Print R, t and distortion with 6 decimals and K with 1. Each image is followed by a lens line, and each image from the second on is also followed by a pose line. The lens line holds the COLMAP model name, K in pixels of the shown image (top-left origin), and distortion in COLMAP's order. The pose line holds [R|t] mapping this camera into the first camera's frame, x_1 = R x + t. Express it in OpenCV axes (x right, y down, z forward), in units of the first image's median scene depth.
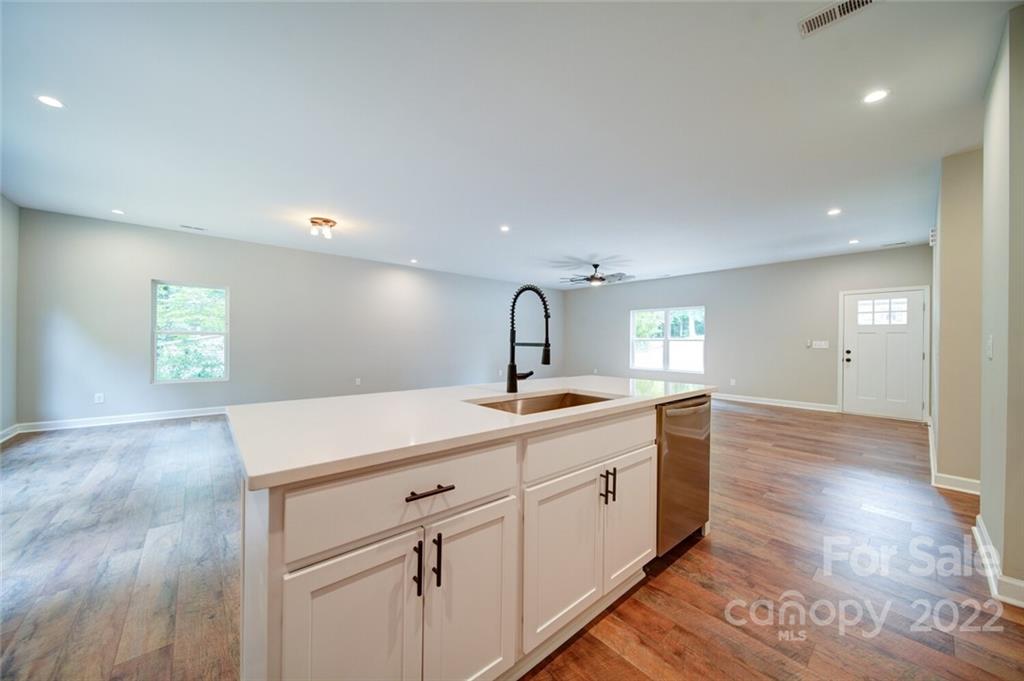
lens RADIAL K [[361.1, 0, 512.7], [0, 361.1, 341.7], [0, 0, 1]] dist [0.000357, -0.001023]
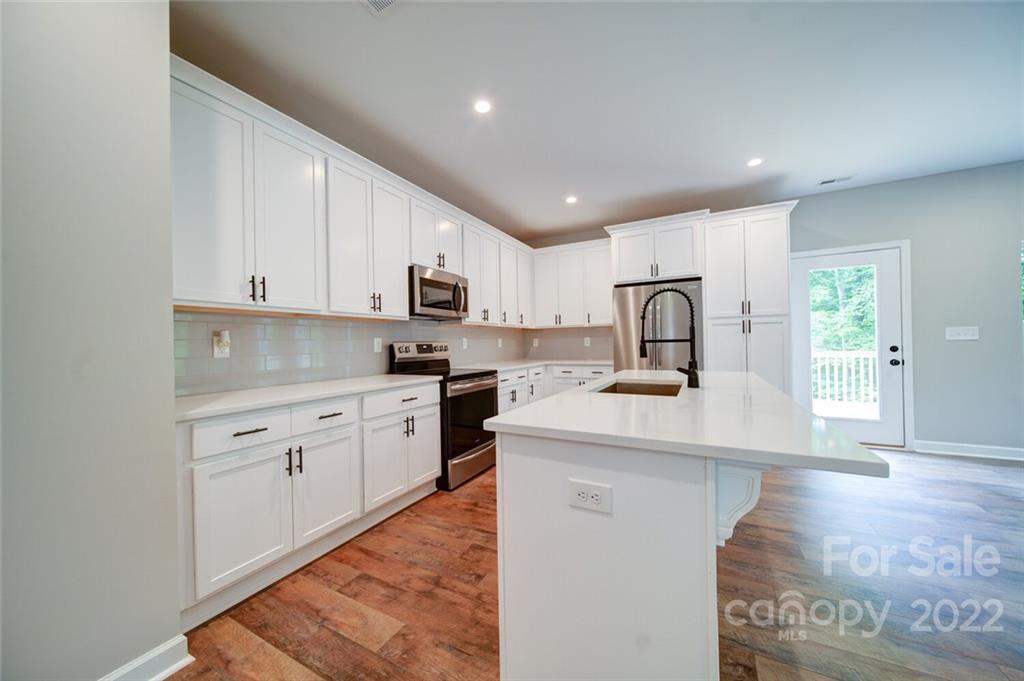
lens RADIAL K [[361.1, 0, 511.4], [0, 361.1, 342.0], [0, 0, 1]] dist [0.000357, -0.001023]
pose [[-0.933291, 0.006421, -0.359063, 0.525748], [0.010568, 0.999898, -0.009587, 0.009283], [0.358965, -0.012742, -0.933264, 1.102075]]
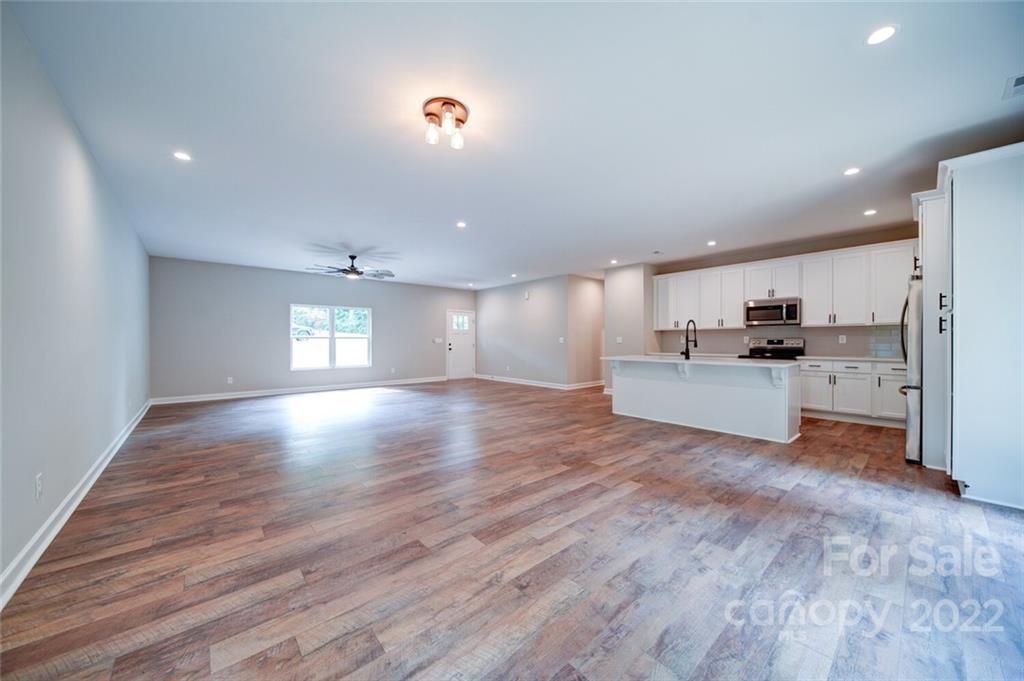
lens RADIAL K [[361.1, 0, 512.0], [0, 361.1, 338.2], [0, 0, 1]] dist [0.000357, -0.001023]
pose [[-0.001179, -0.003013, 0.999995, -1.631070], [0.000980, 0.999995, 0.003014, -0.013631], [-0.999999, 0.000984, -0.001176, 1.416025]]
